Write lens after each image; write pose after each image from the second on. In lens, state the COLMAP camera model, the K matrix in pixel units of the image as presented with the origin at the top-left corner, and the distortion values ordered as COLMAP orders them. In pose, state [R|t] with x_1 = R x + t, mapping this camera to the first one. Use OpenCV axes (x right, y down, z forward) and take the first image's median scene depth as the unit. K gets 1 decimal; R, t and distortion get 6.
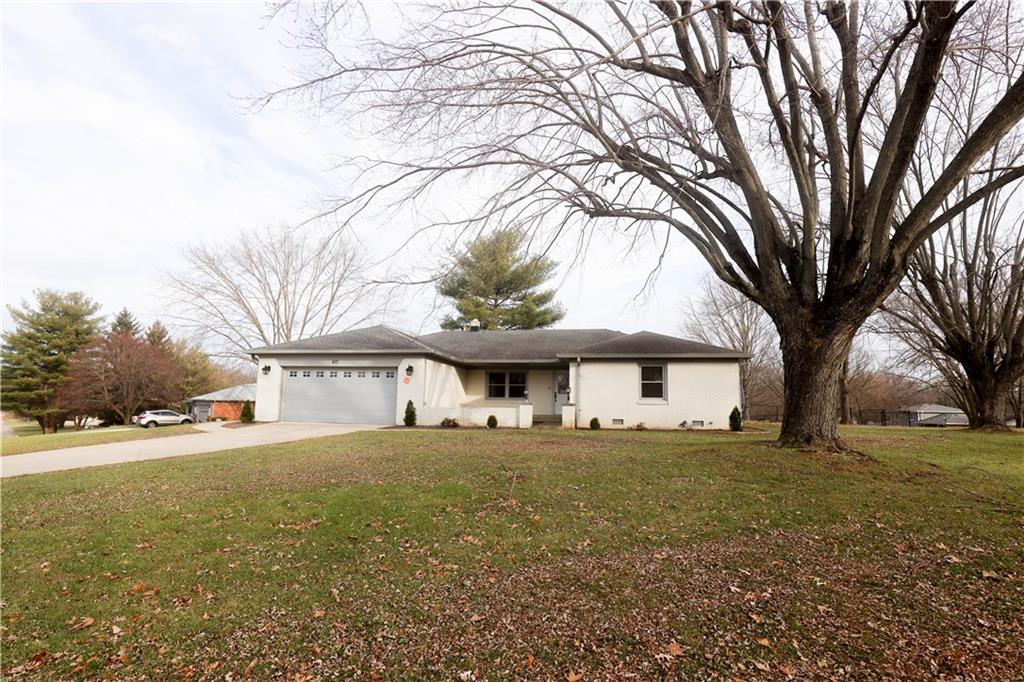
lens RADIAL K [[469.0, 0, 510.4], [0, 469.0, 347.3], [0, 0, 1]] dist [-0.036110, 0.006851]
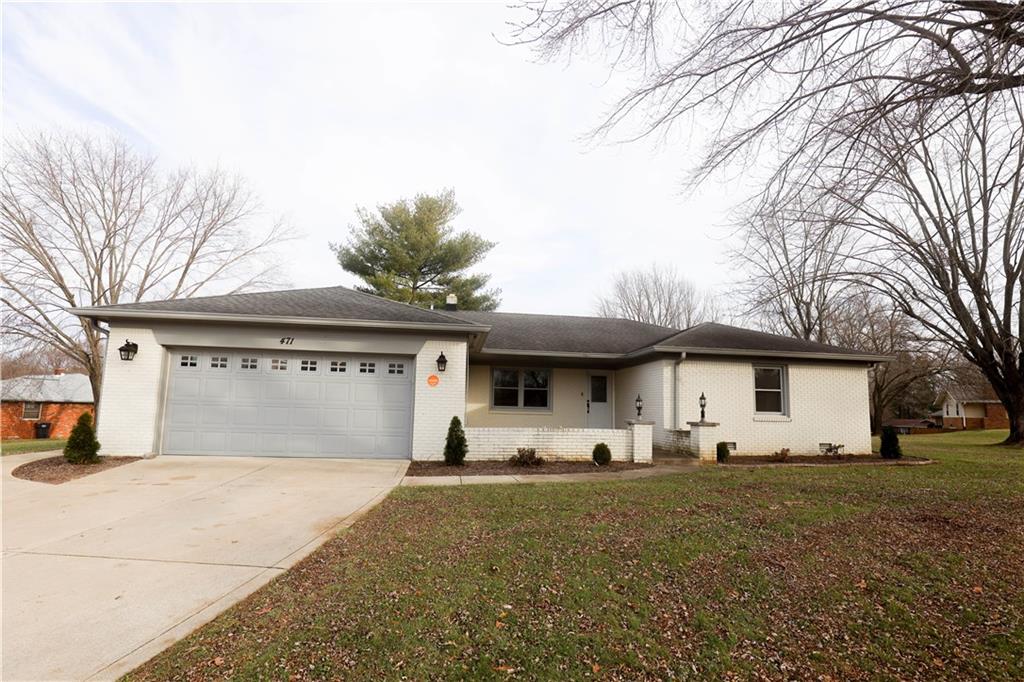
lens RADIAL K [[469.0, 0, 505.5], [0, 469.0, 350.5], [0, 0, 1]] dist [-0.036110, 0.006851]
pose [[0.953255, 0.043106, 0.299076, -0.288388], [-0.045565, 0.998961, 0.001252, 0.029073], [-0.298711, -0.014821, 0.954228, 0.414446]]
